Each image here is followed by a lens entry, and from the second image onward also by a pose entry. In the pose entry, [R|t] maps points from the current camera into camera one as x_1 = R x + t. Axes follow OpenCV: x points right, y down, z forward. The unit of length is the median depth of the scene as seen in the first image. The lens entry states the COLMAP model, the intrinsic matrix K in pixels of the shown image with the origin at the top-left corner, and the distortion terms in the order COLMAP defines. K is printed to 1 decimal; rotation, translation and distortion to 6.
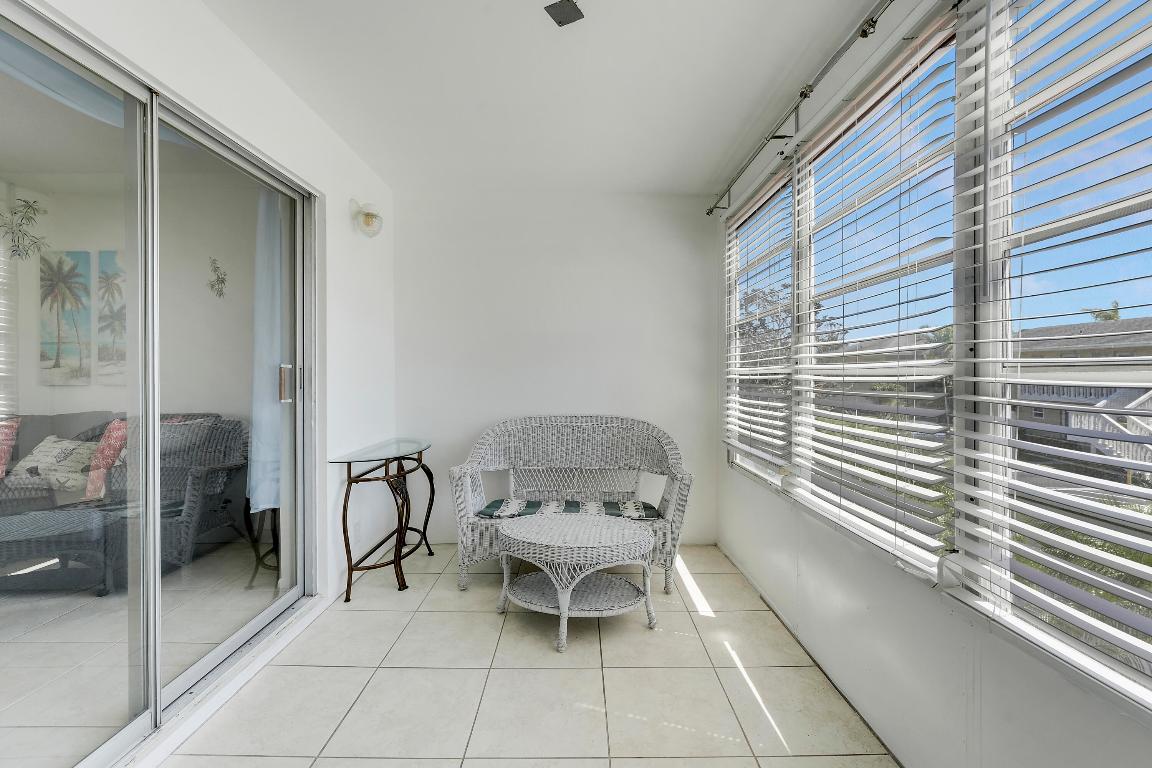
lens RADIAL K [[488.6, 0, 574.7], [0, 488.6, 379.8], [0, 0, 1]] dist [-0.010019, 0.000122]
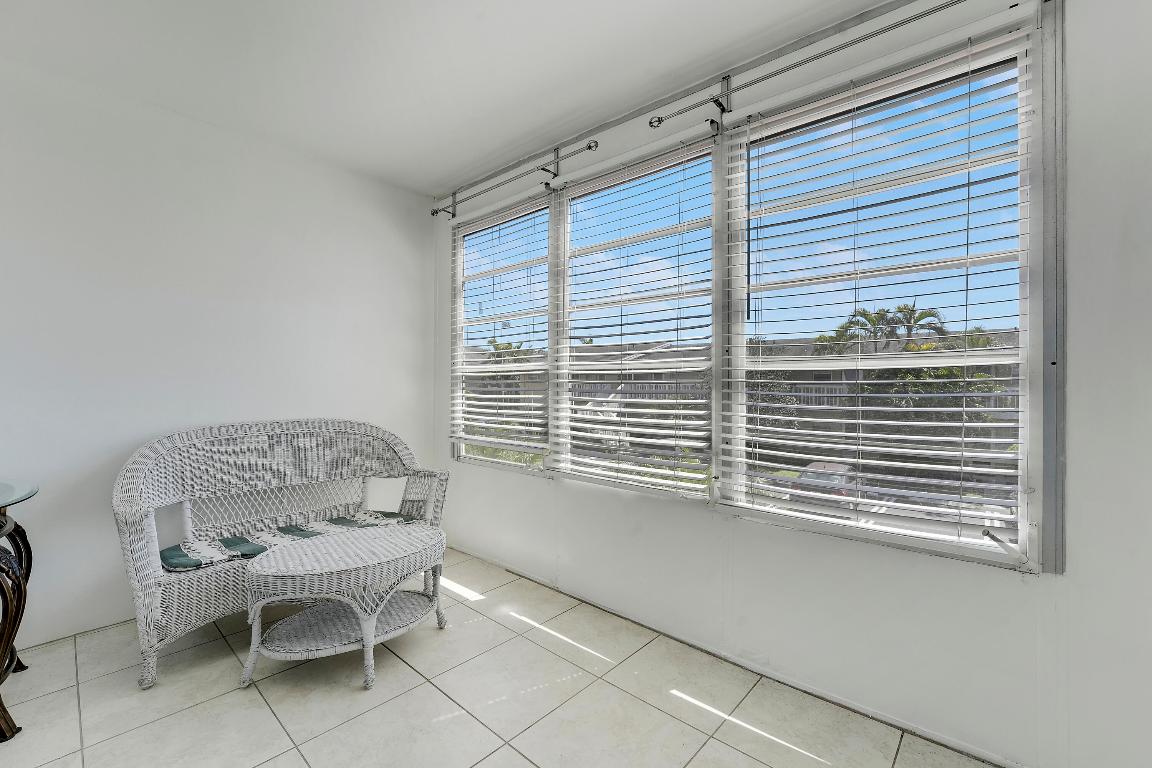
lens RADIAL K [[488.6, 0, 574.7], [0, 488.6, 379.8], [0, 0, 1]] dist [-0.010019, 0.000122]
pose [[0.678179, 0.000192, 0.734897, -0.388391], [0.009369, 0.999916, -0.008907, 0.023880], [-0.734837, 0.012926, 0.678120, 0.137675]]
